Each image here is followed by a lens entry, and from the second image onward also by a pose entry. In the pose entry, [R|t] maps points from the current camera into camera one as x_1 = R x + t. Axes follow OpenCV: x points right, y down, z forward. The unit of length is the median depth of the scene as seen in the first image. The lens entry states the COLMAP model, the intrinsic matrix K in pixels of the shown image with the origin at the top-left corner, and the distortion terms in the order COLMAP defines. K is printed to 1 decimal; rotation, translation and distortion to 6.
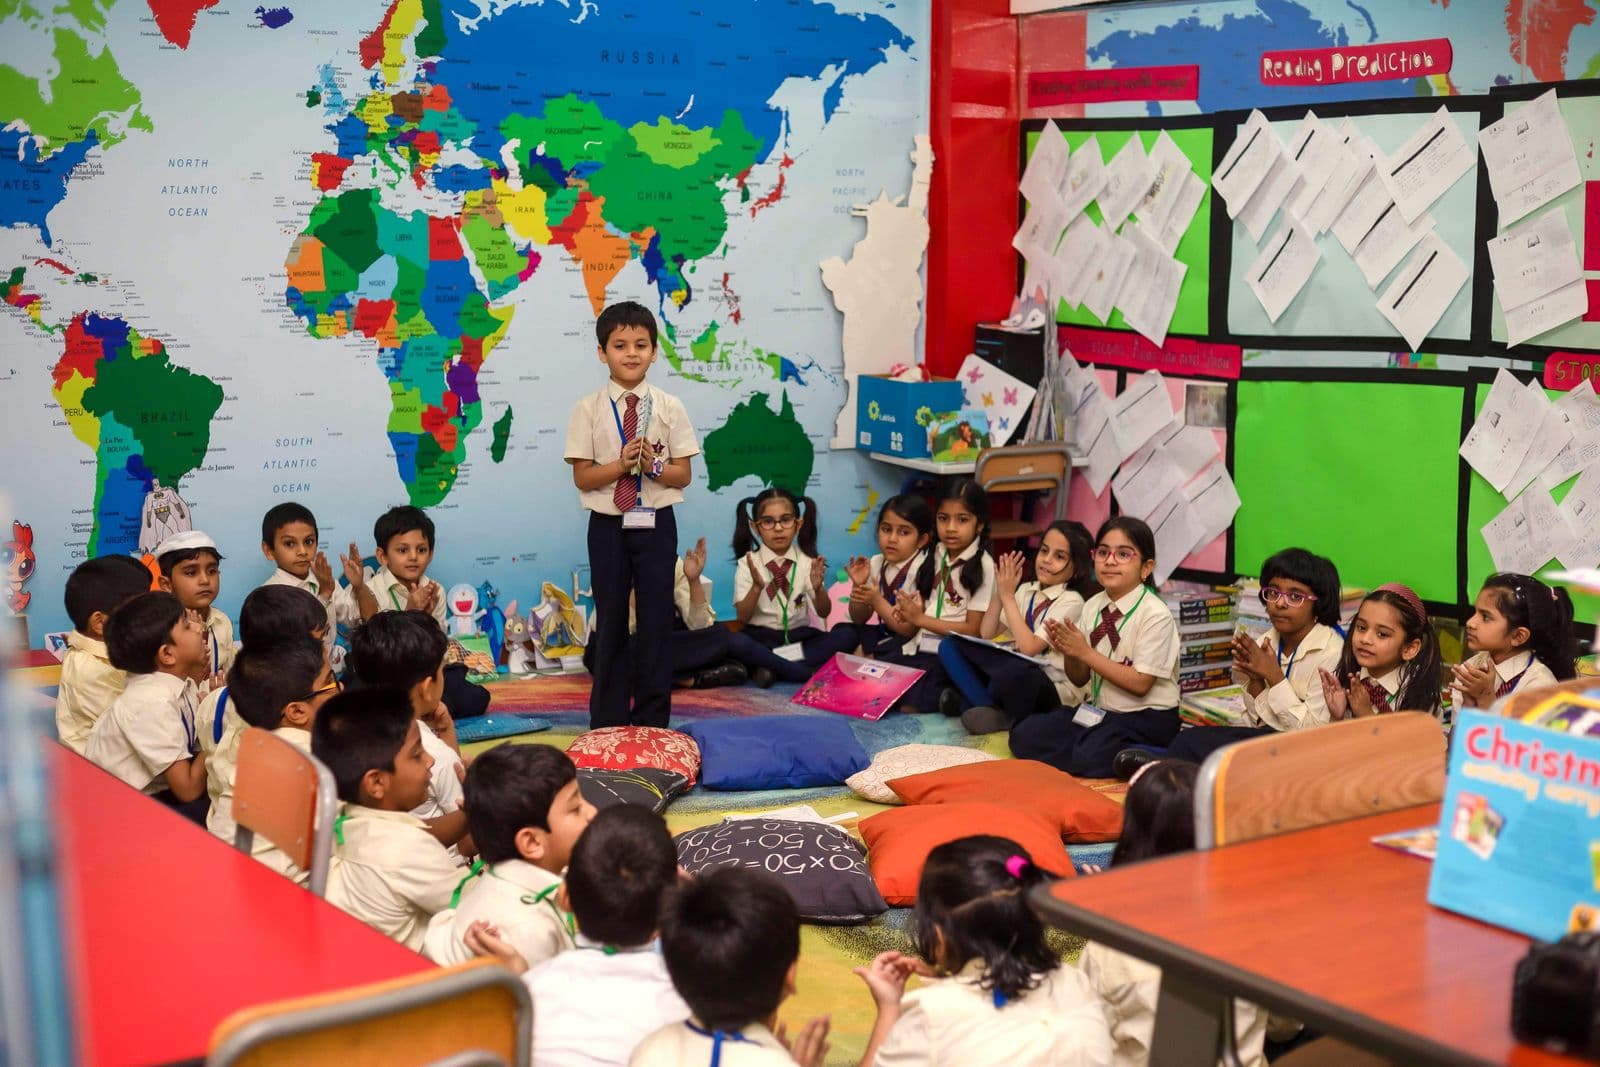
lens RADIAL K [[2476.2, 0, 800.0], [0, 2476.2, 533.5], [0, 0, 1]] dist [-0.109042, -0.064239]
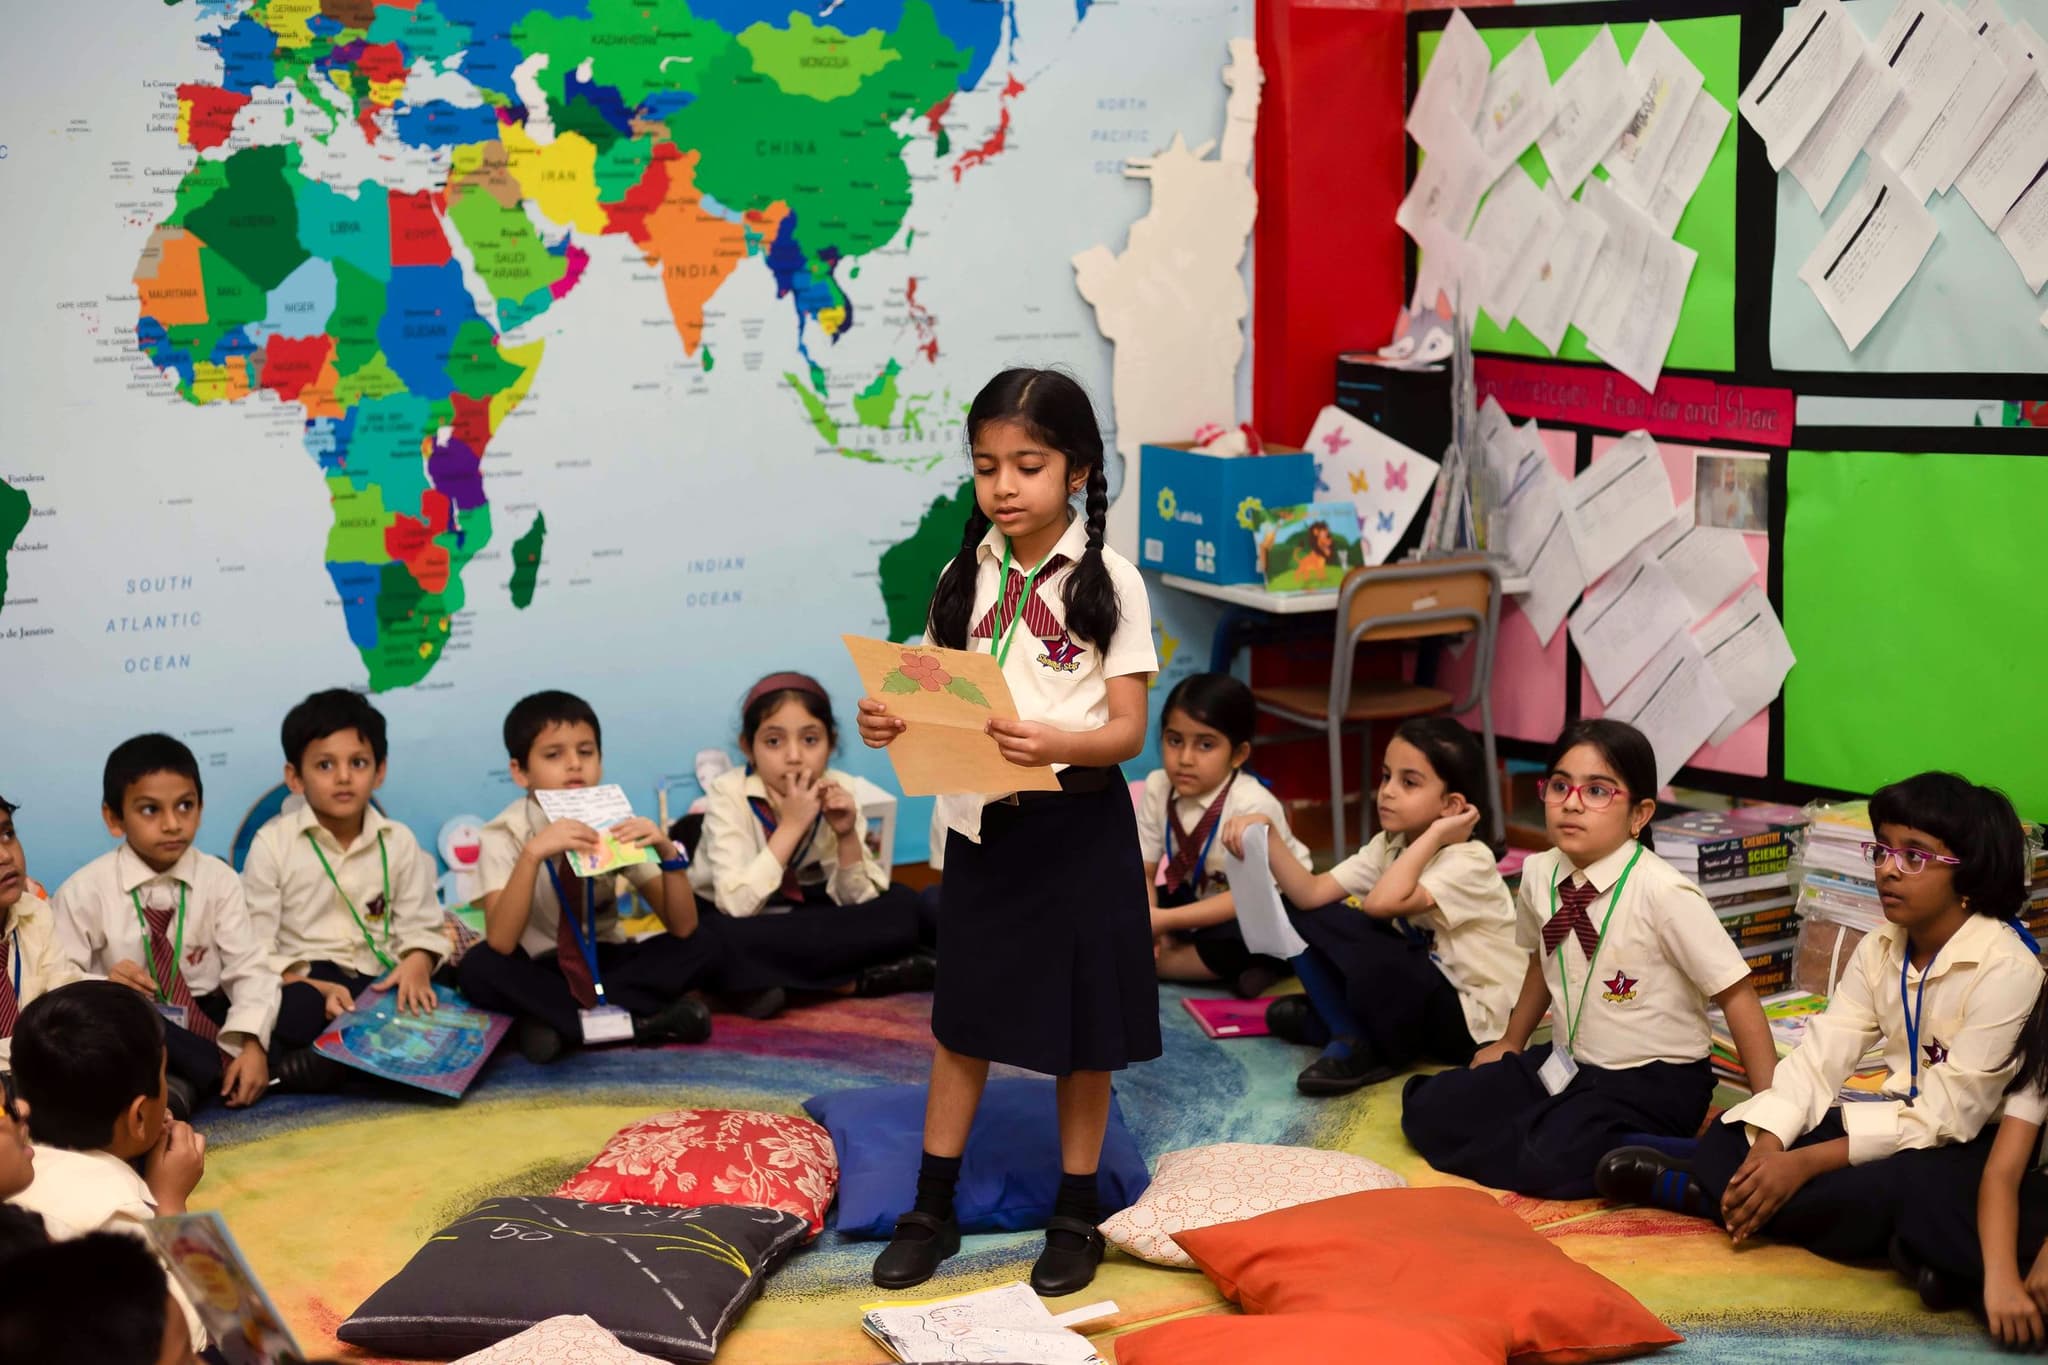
lens RADIAL K [[3169.6, 0, 1024.0], [0, 3169.6, 682.5], [0, 0, 1]] dist [-0.109042, -0.064239]
pose [[0.999429, -0.013051, -0.031164, 0.019912], [0.013858, 0.999571, 0.025803, -0.028674], [0.030814, -0.026220, 0.999181, 0.251443]]
